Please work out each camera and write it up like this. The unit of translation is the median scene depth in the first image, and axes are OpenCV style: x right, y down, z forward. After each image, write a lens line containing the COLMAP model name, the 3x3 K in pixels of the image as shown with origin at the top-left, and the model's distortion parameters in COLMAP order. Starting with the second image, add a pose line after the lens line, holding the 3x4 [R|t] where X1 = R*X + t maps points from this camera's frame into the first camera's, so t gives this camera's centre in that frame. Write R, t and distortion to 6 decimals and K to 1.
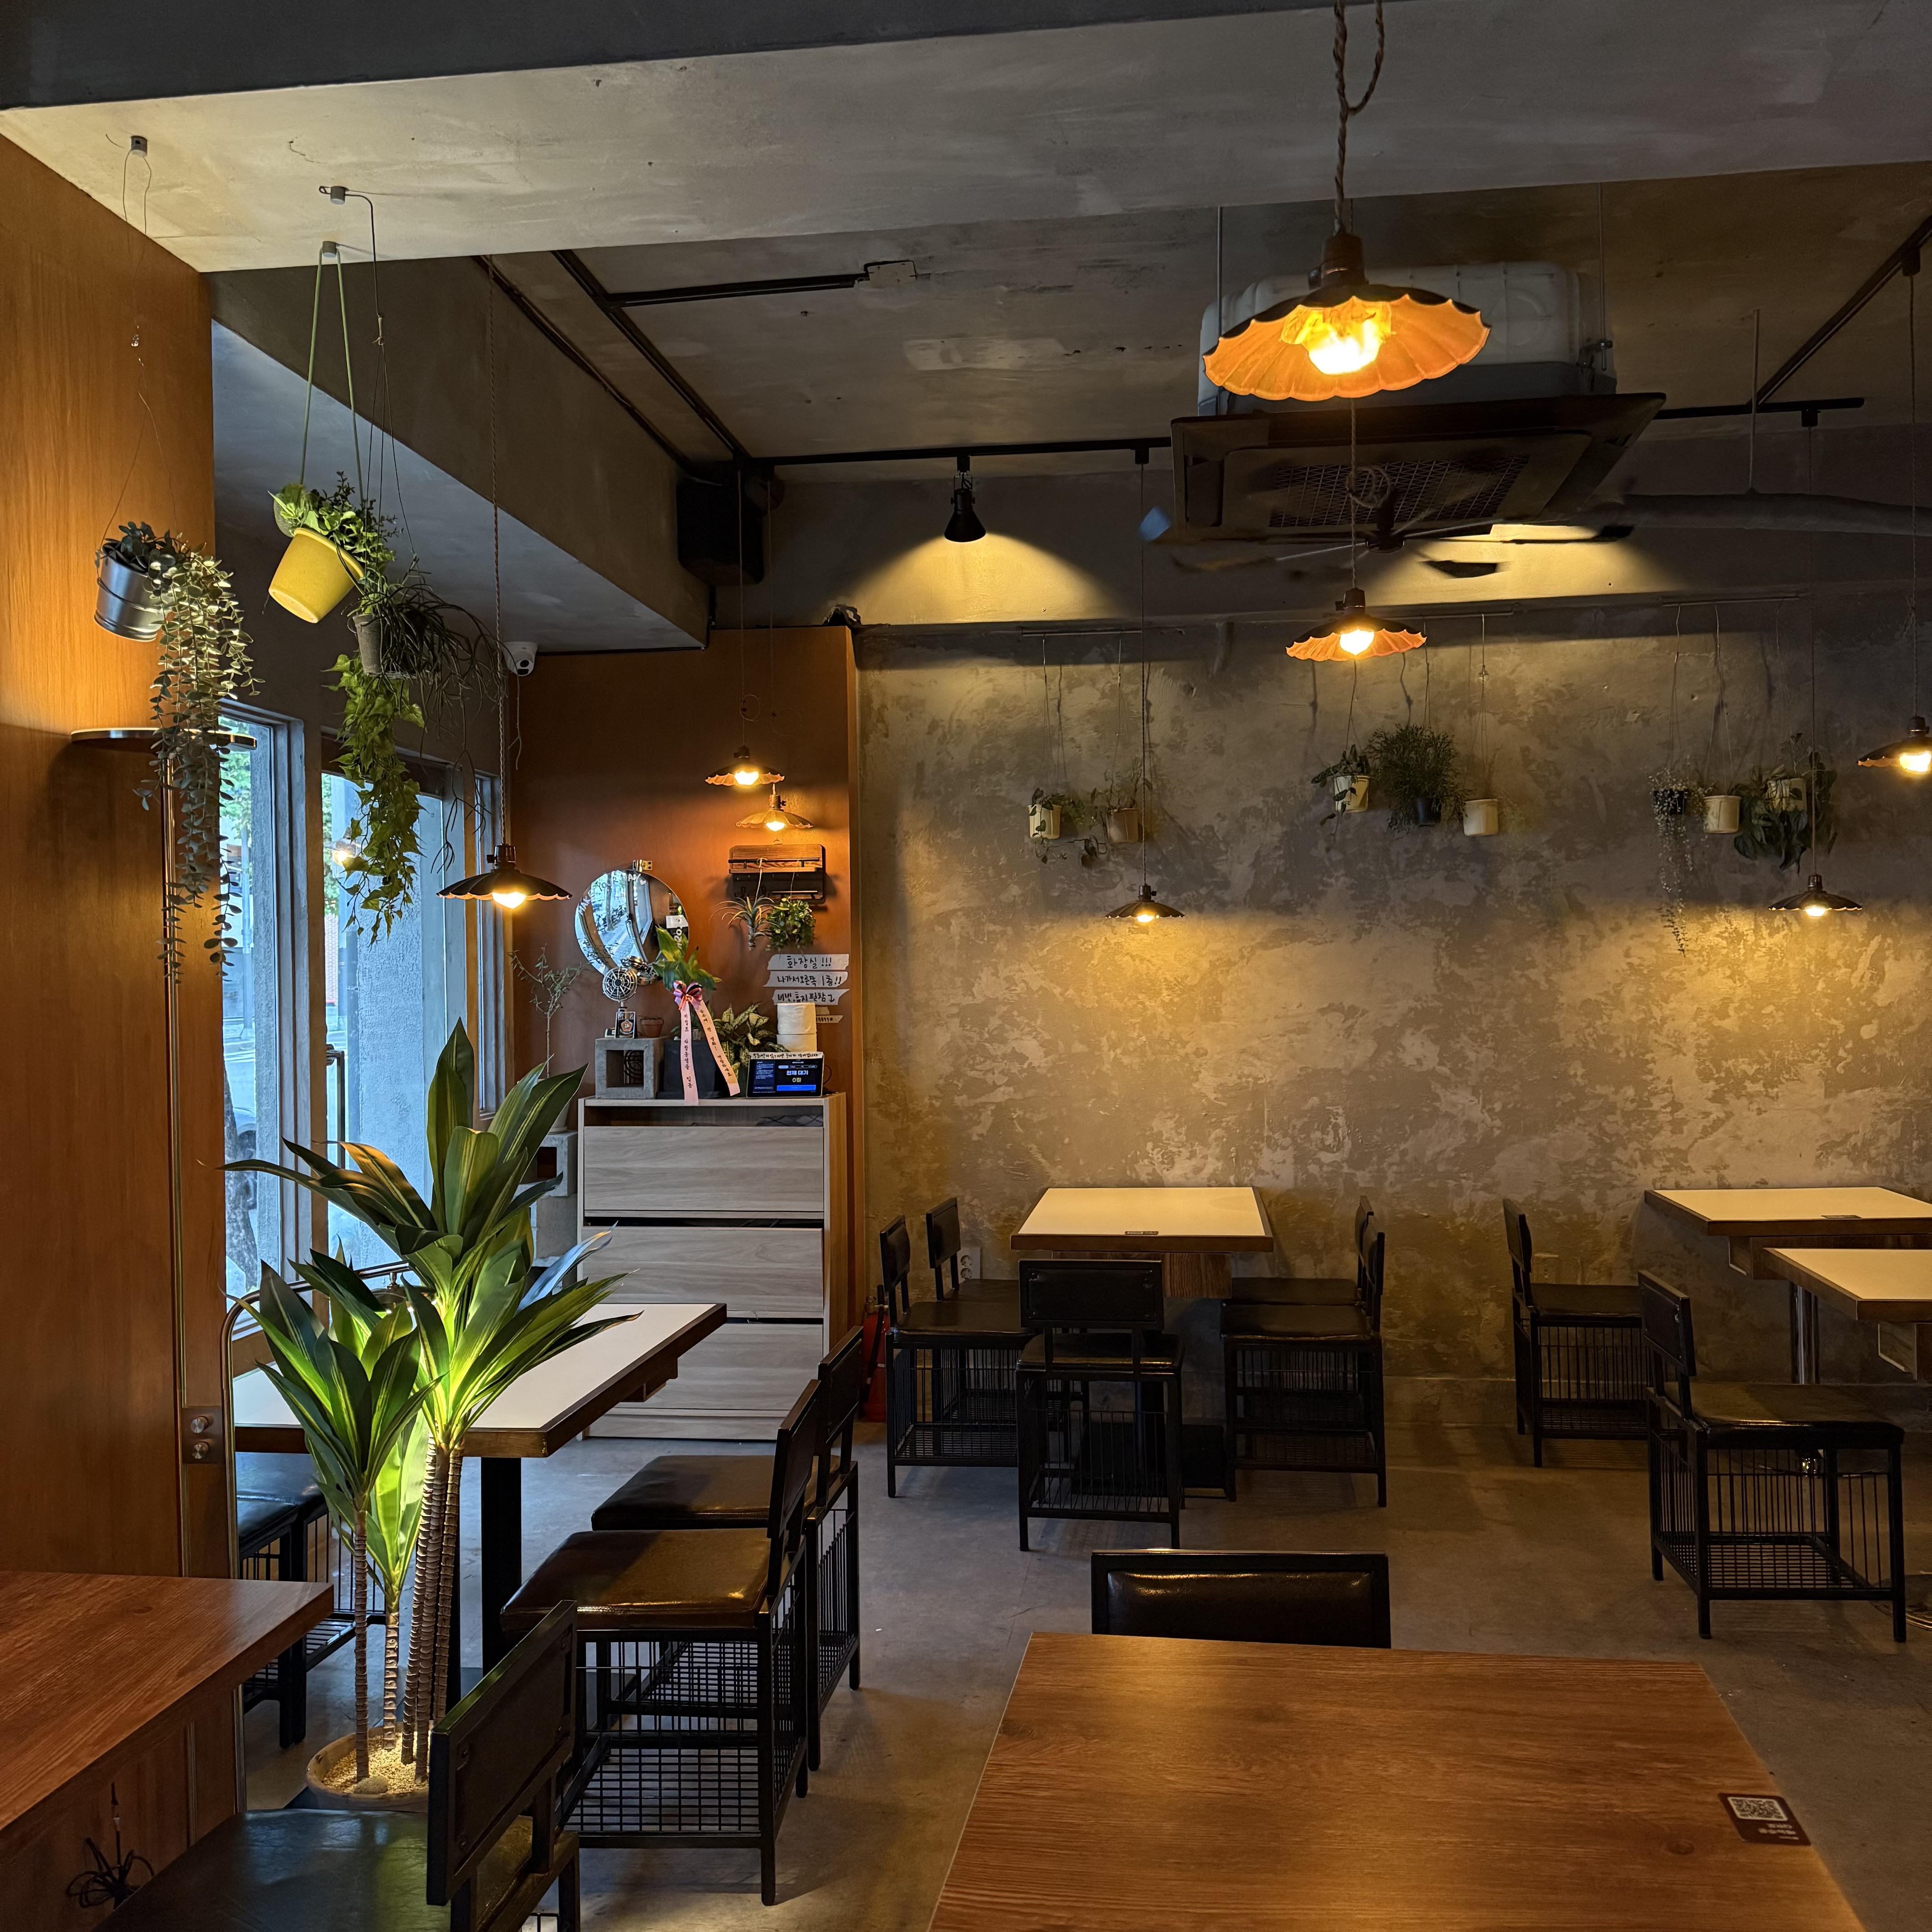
lens RADIAL K [[1769.7, 0, 982.5], [0, 1769.7, 976.7], [0, 0, 1]] dist [0.196111, -0.397364]
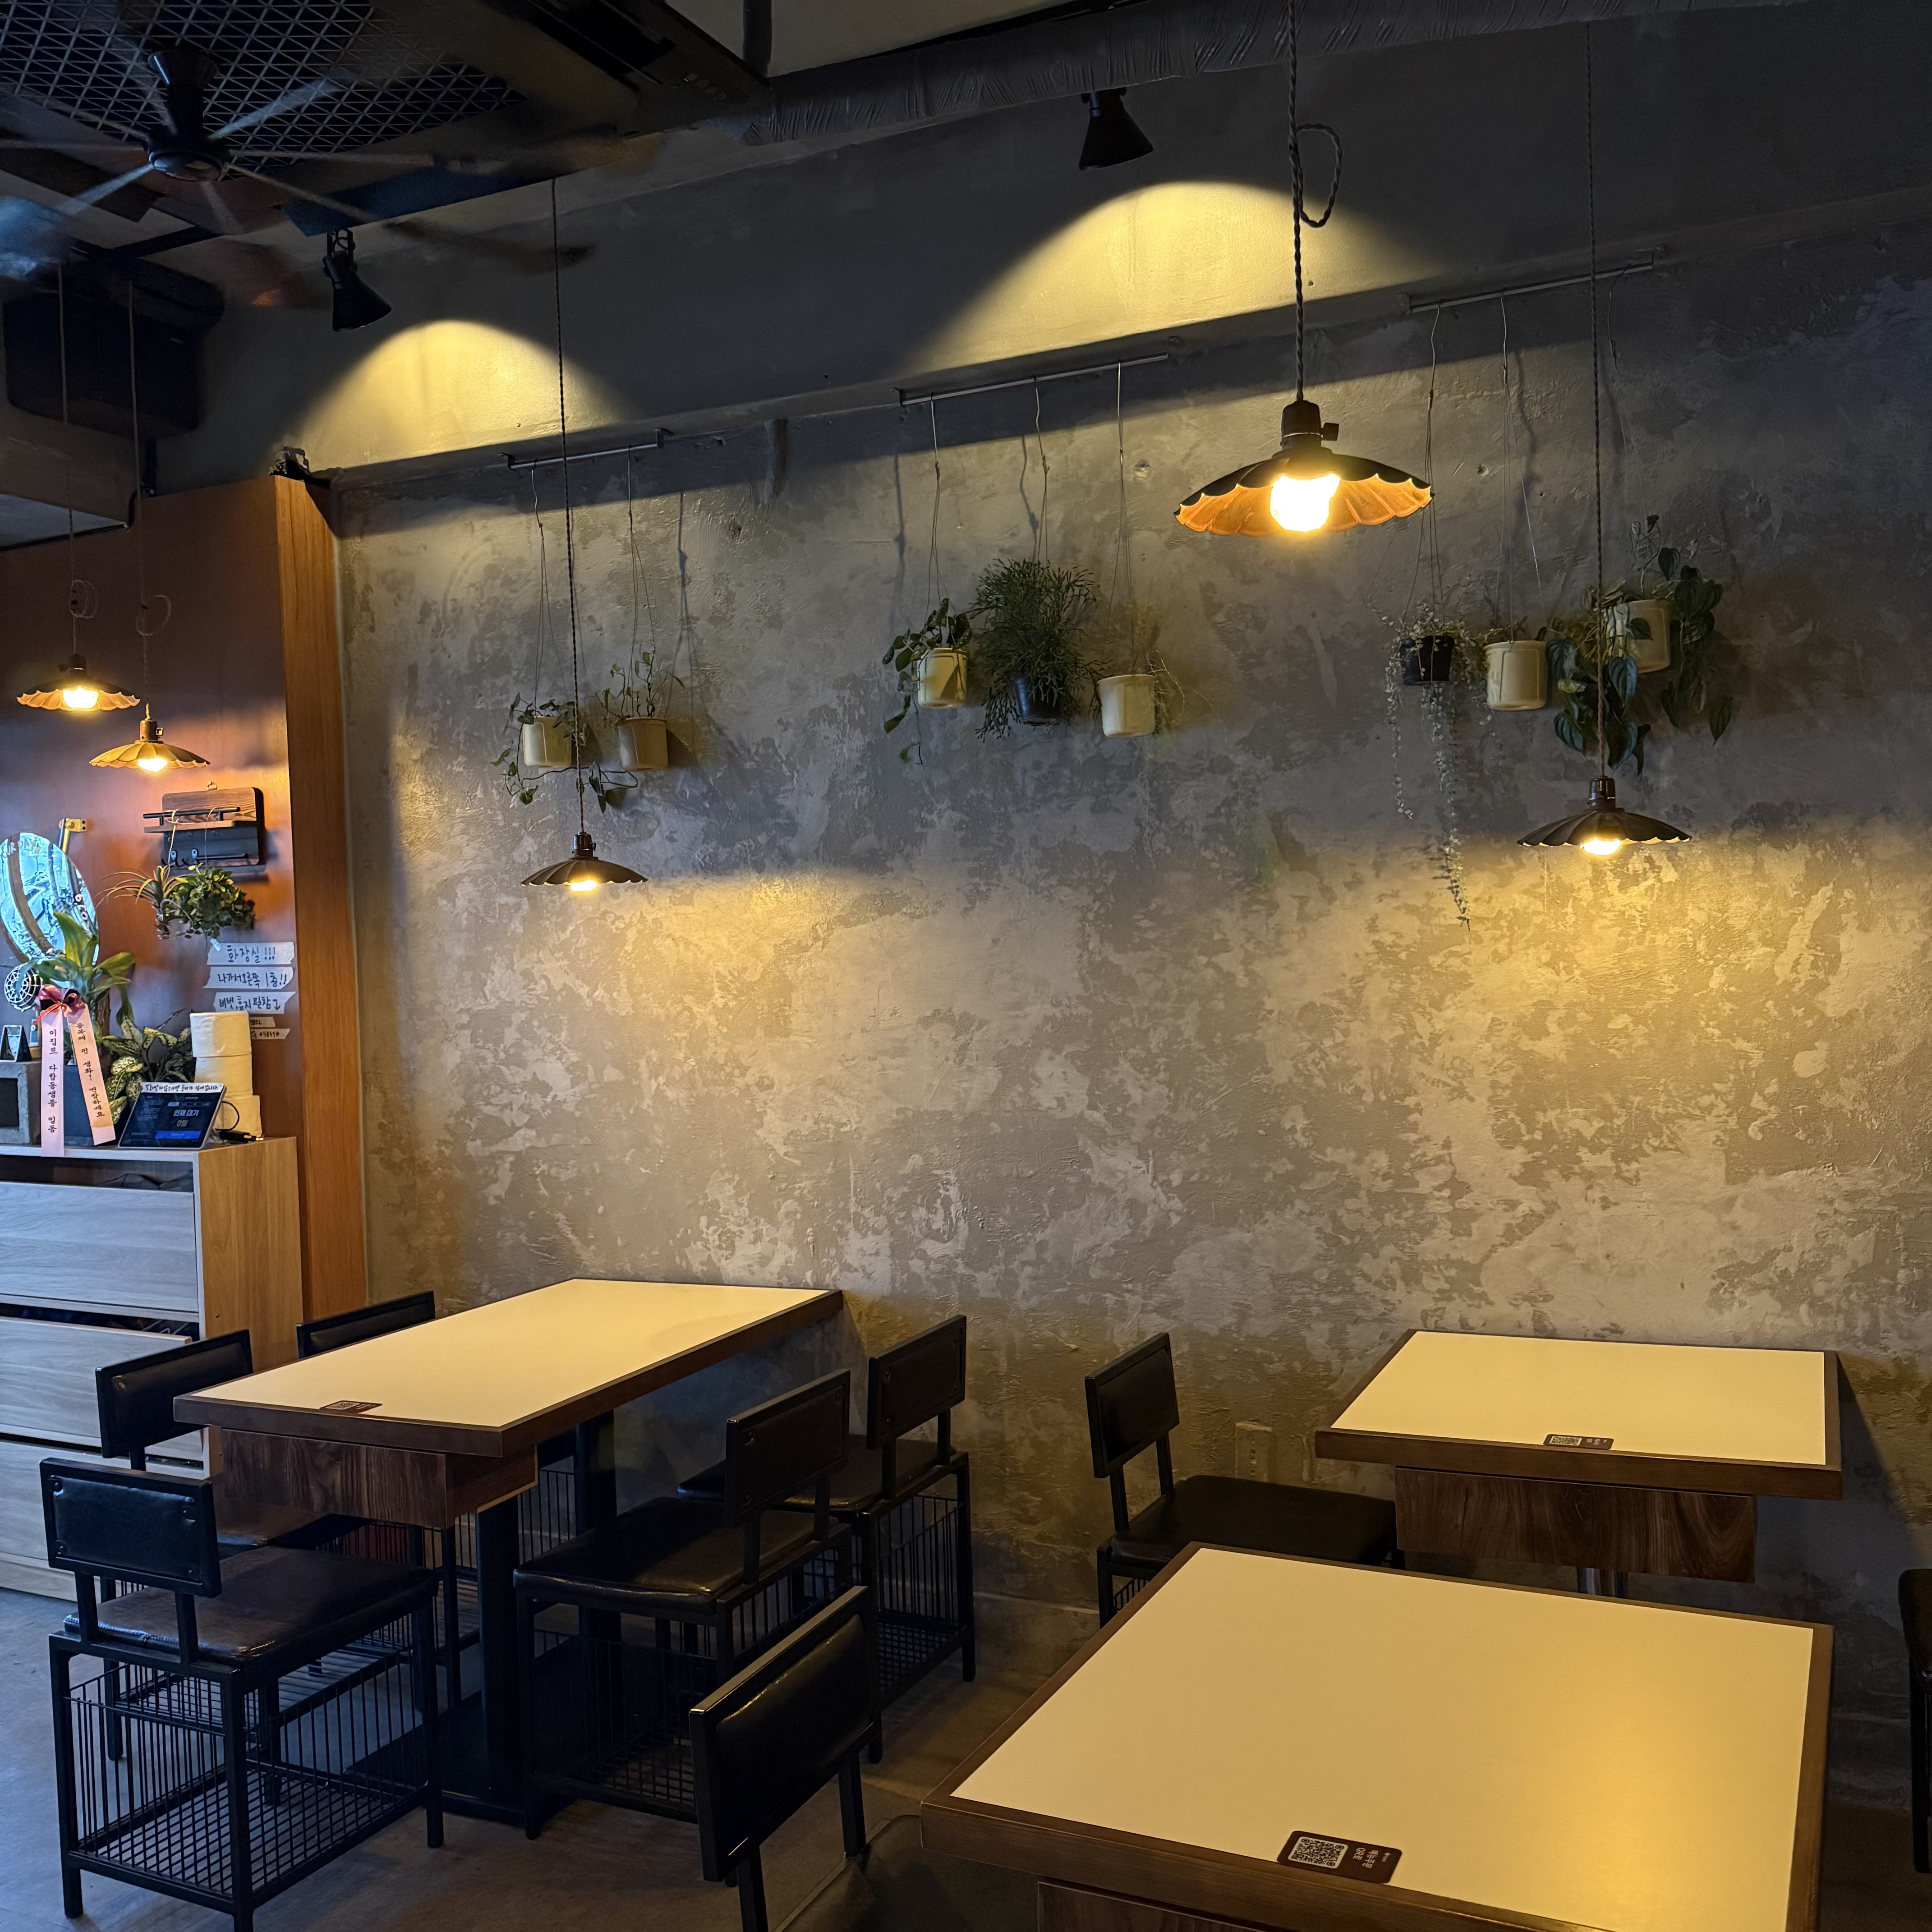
lens RADIAL K [[1769.7, 0, 982.5], [0, 1769.7, 976.7], [0, 0, 1]] dist [0.196111, -0.397364]
pose [[0.951621, -0.007840, -0.307175, 0.407700], [0.018109, 0.999368, 0.030594, -0.016023], [0.306741, -0.034677, 0.951161, 0.400567]]
